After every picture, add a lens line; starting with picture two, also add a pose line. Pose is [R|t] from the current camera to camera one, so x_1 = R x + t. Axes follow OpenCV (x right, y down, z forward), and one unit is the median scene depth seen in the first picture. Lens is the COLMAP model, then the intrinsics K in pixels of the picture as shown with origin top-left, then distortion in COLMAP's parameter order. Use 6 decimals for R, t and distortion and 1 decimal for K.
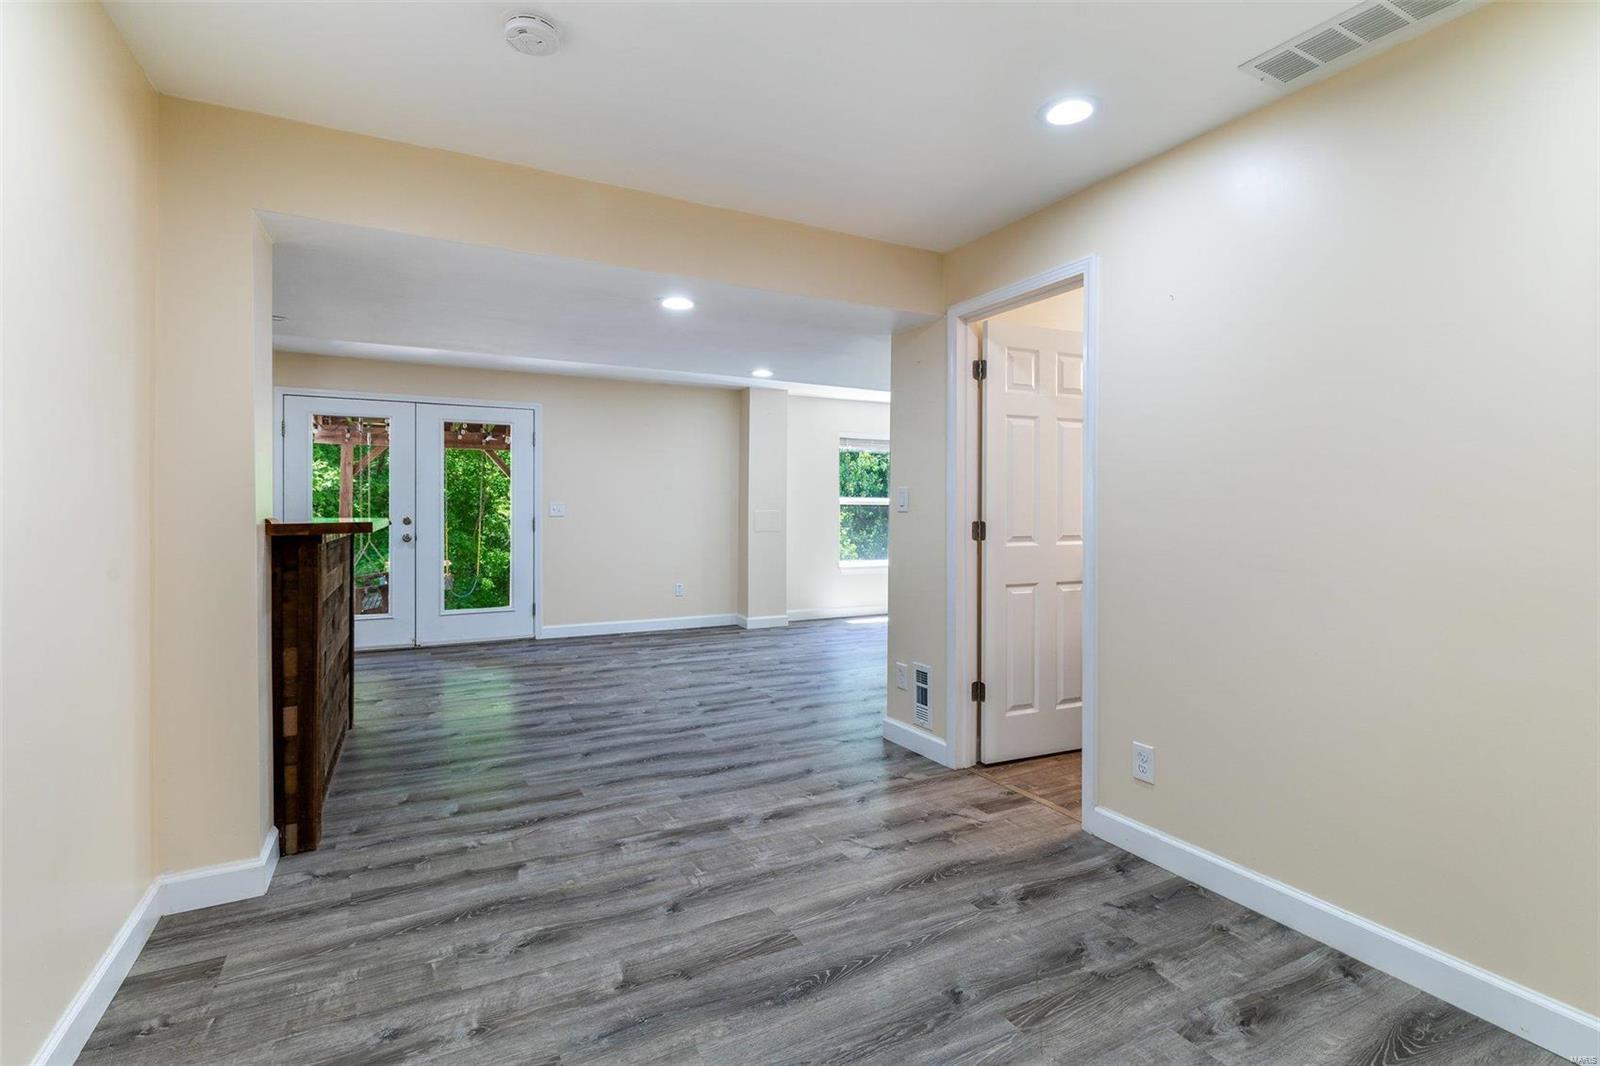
lens RADIAL K [[756.4, 0, 804.1], [0, 756.4, 520.7], [0, 0, 1]] dist [0.003359, 0.001237]
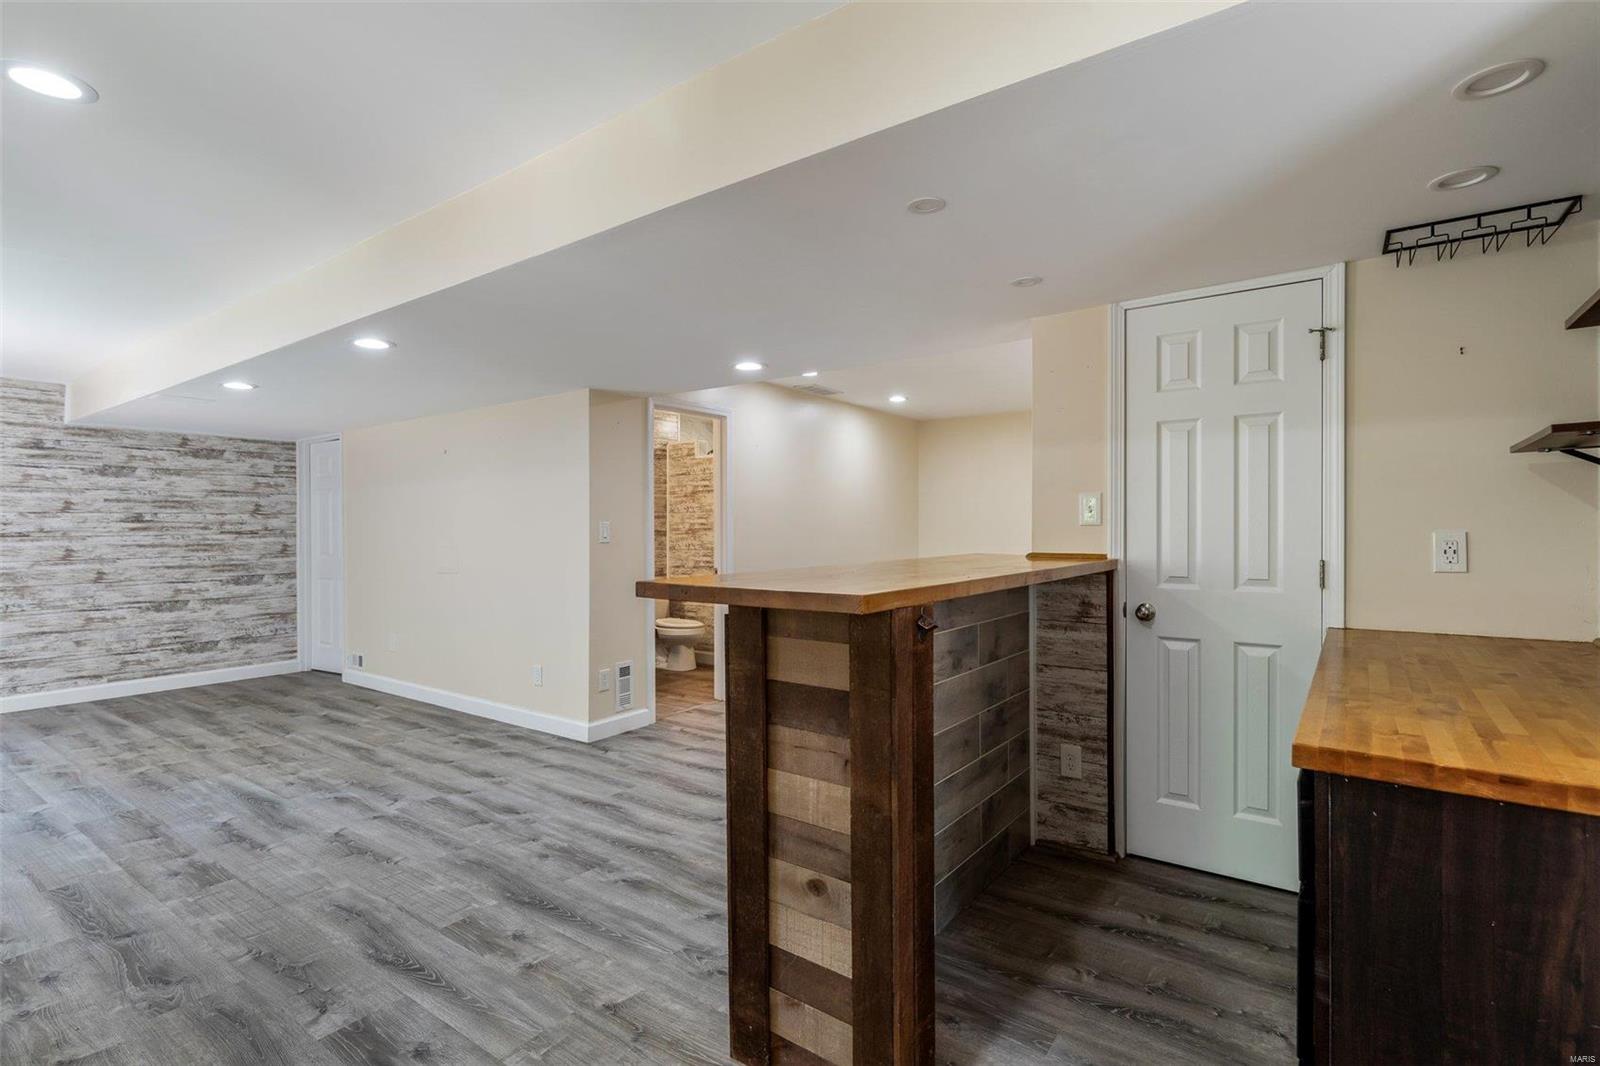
lens RADIAL K [[756.4, 0, 803.0], [0, 756.4, 533.9], [0, 0, 1]] dist [0.003359, 0.001237]
pose [[-0.449662, -0.006499, 0.893175, -1.999467], [0.011477, 0.999849, 0.013054, -0.070442], [-0.893125, 0.016121, -0.449520, 2.314324]]
